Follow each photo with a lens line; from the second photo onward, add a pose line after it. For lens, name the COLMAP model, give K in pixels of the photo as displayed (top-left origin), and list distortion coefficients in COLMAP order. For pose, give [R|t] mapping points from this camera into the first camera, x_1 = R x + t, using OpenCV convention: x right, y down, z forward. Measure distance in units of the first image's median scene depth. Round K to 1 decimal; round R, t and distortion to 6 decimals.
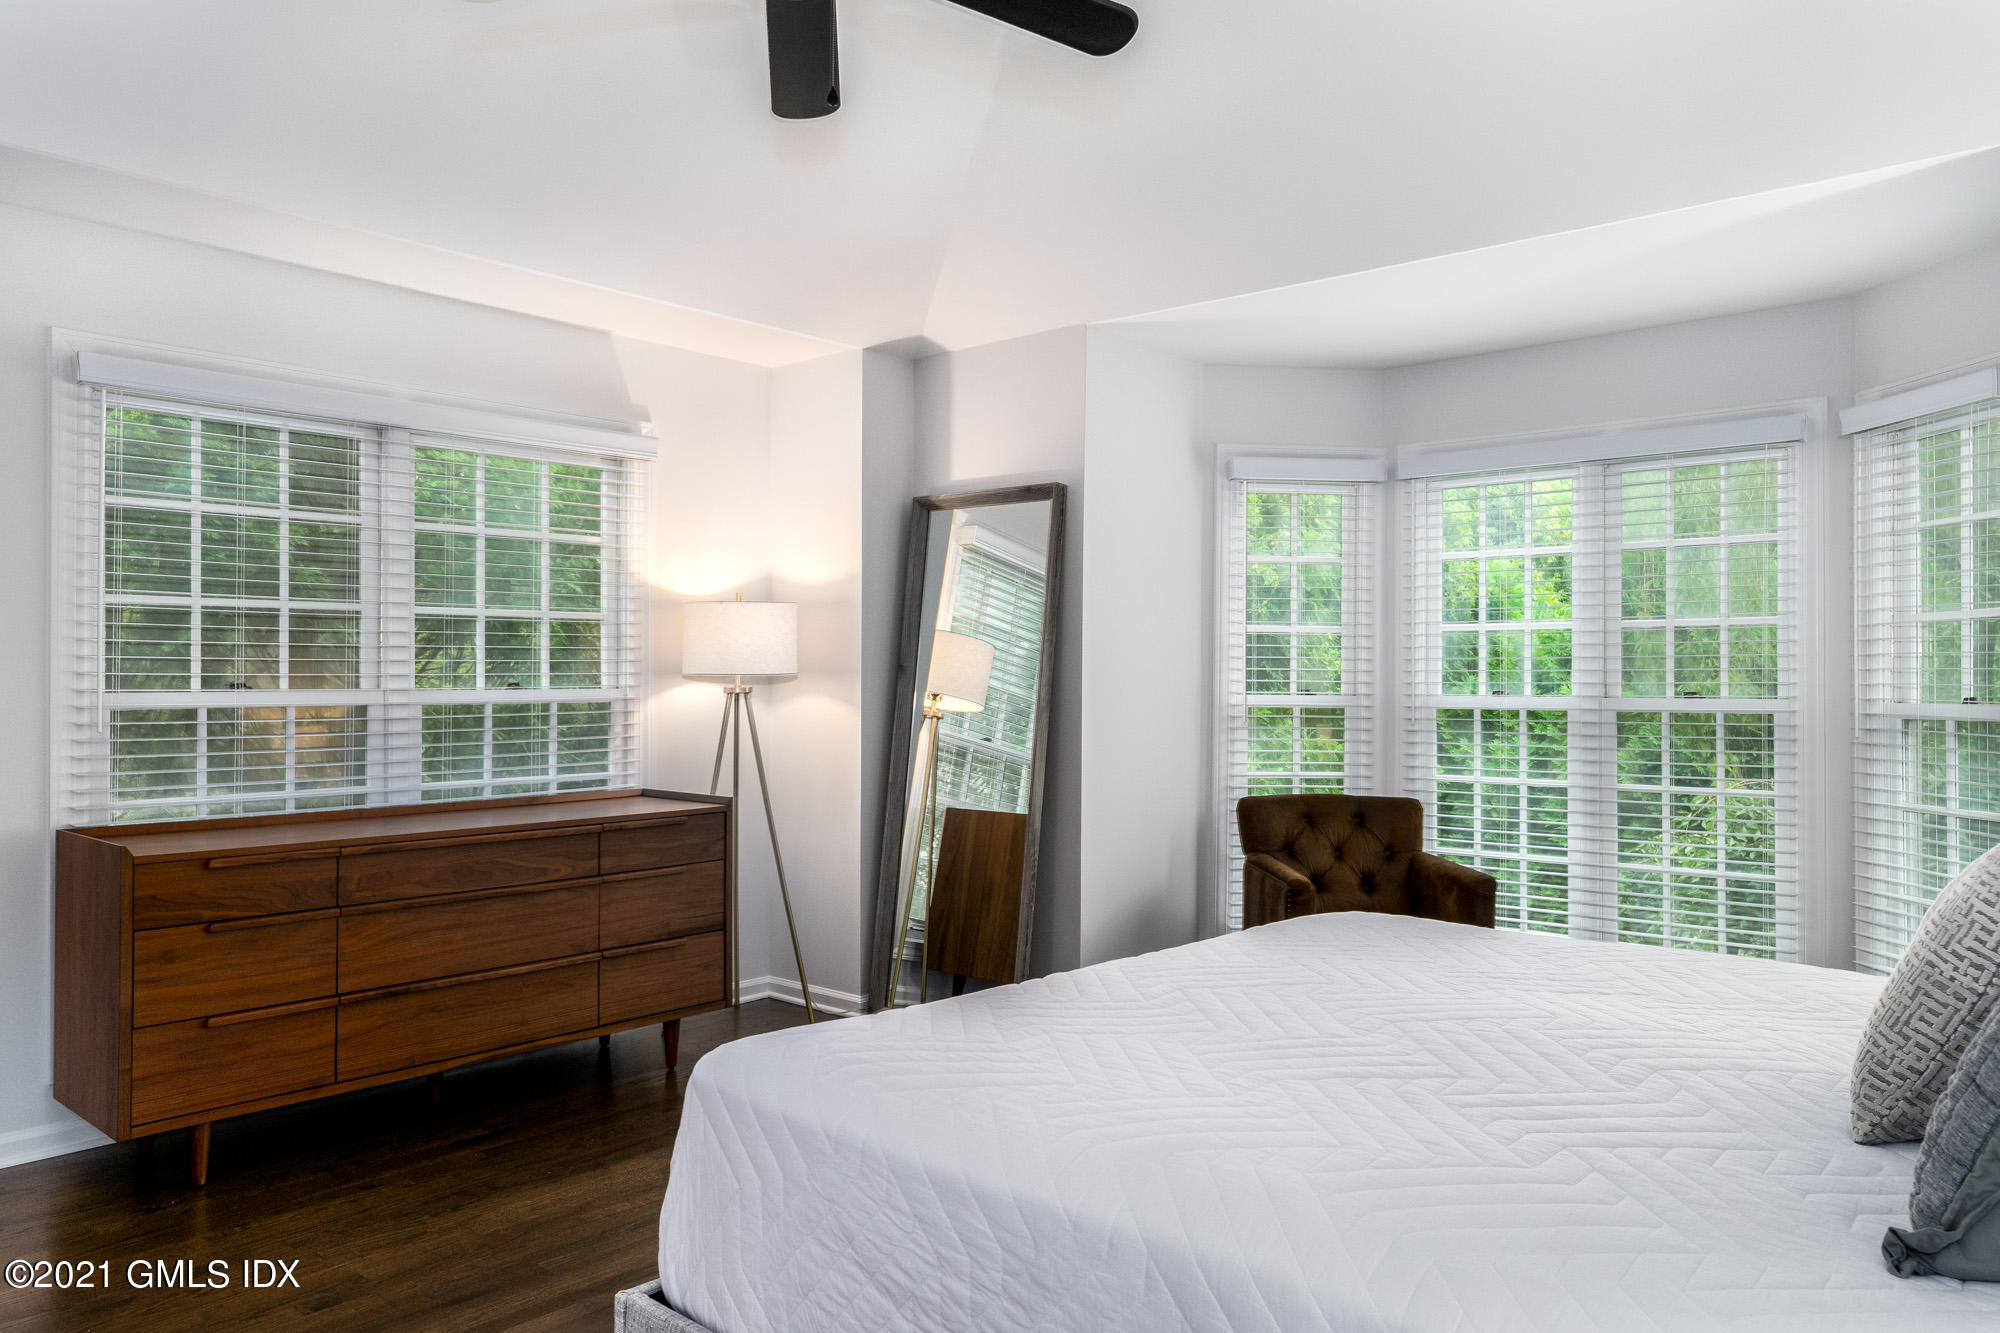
lens RADIAL K [[1383.8, 0, 998.3], [0, 1383.8, 640.7], [0, 0, 1]] dist [-0.002179, -0.000310]
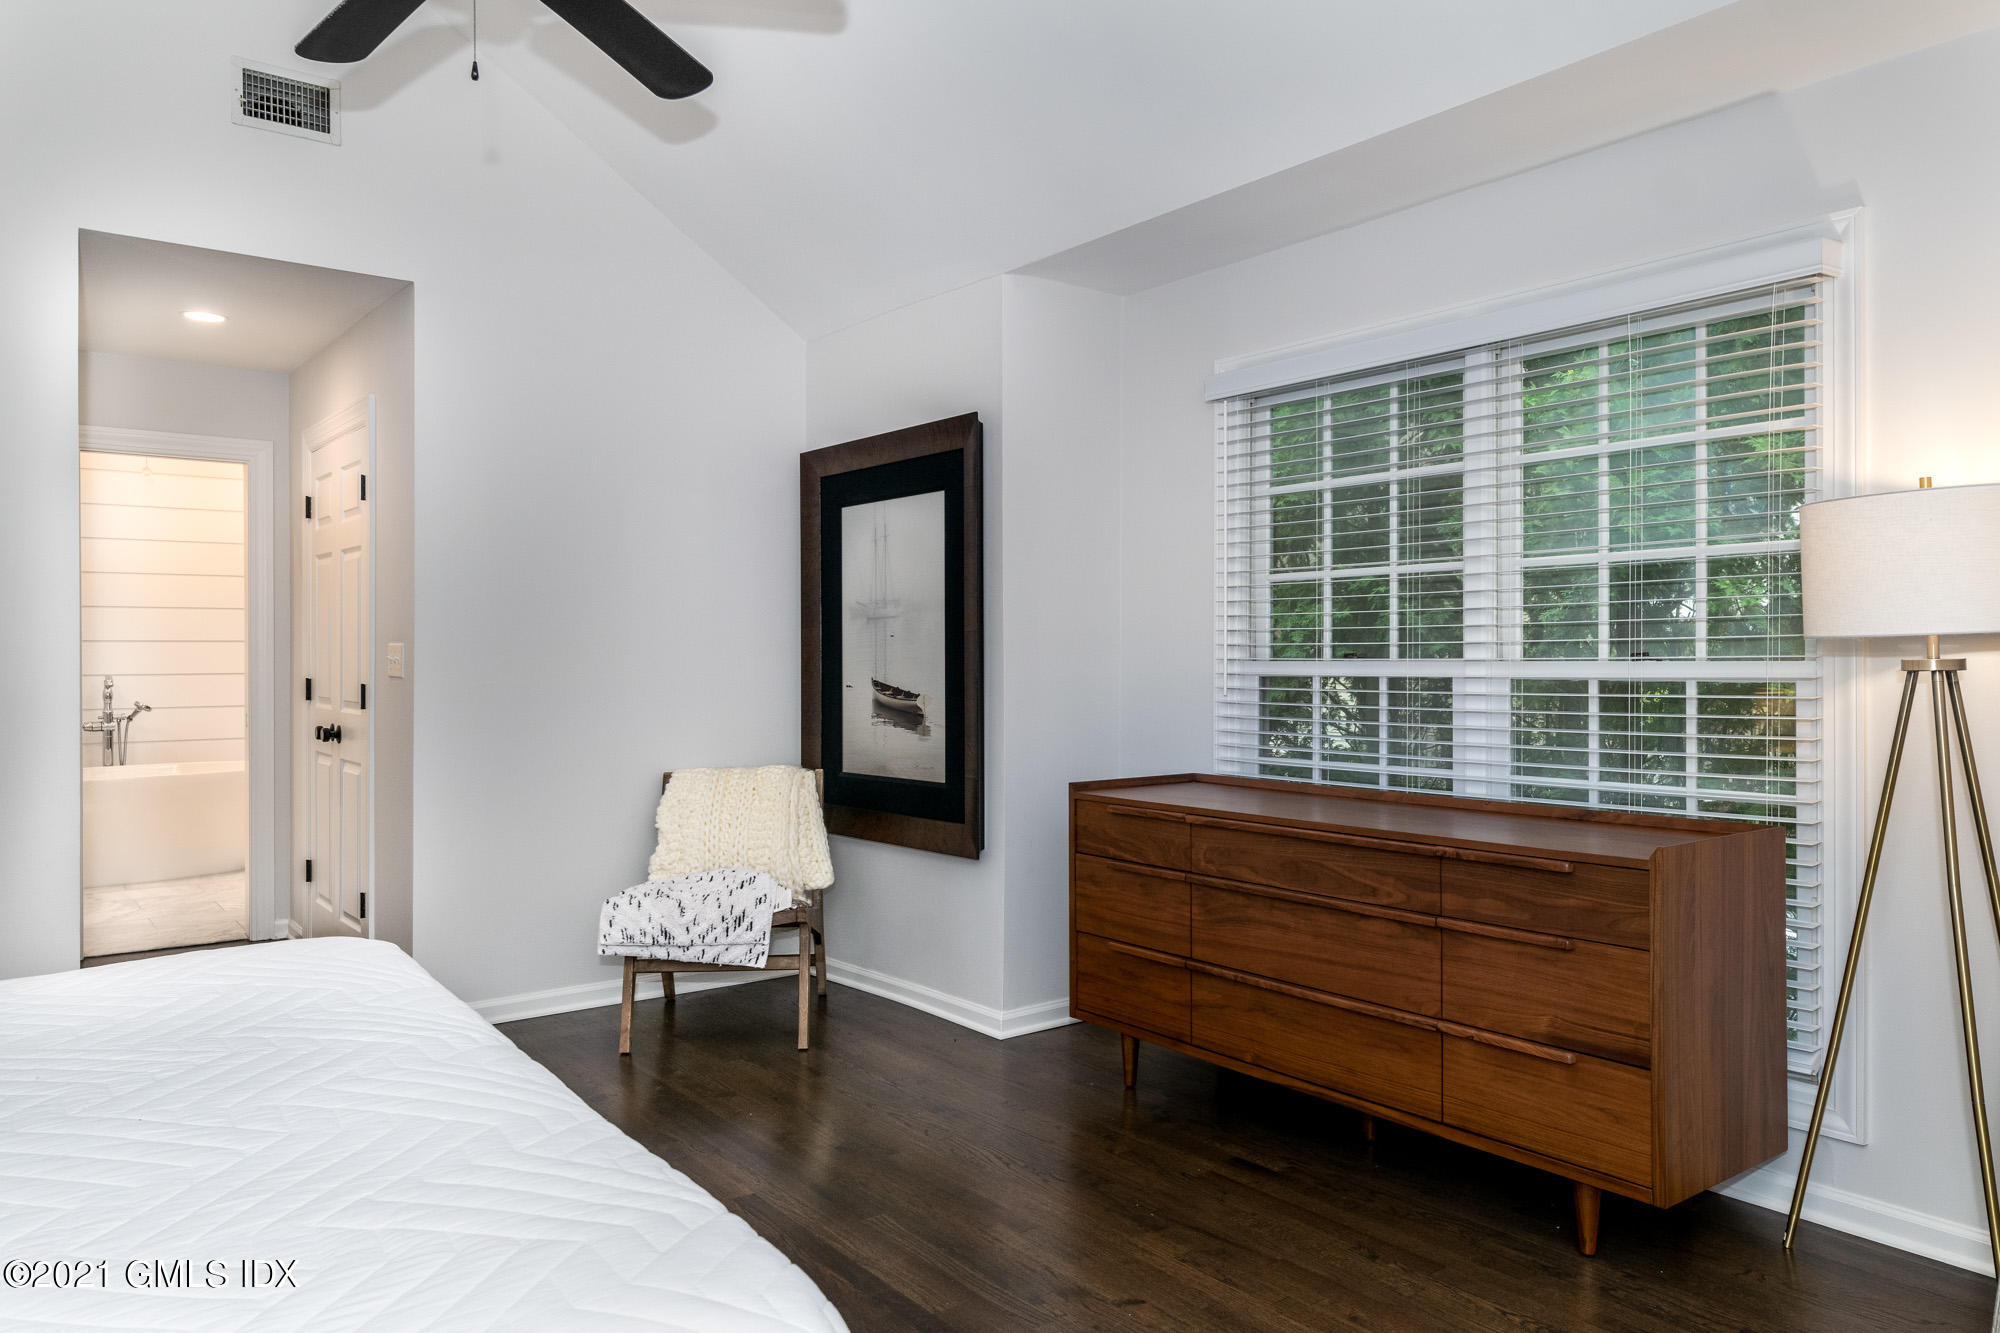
lens RADIAL K [[1383.8, 0, 998.3], [0, 1383.8, 640.7], [0, 0, 1]] dist [-0.002179, -0.000310]
pose [[-0.195789, -0.013865, -0.980548, 0.459021], [0.026548, 0.999459, -0.019433, 0.032433], [0.980287, -0.029837, -0.195314, 0.893222]]
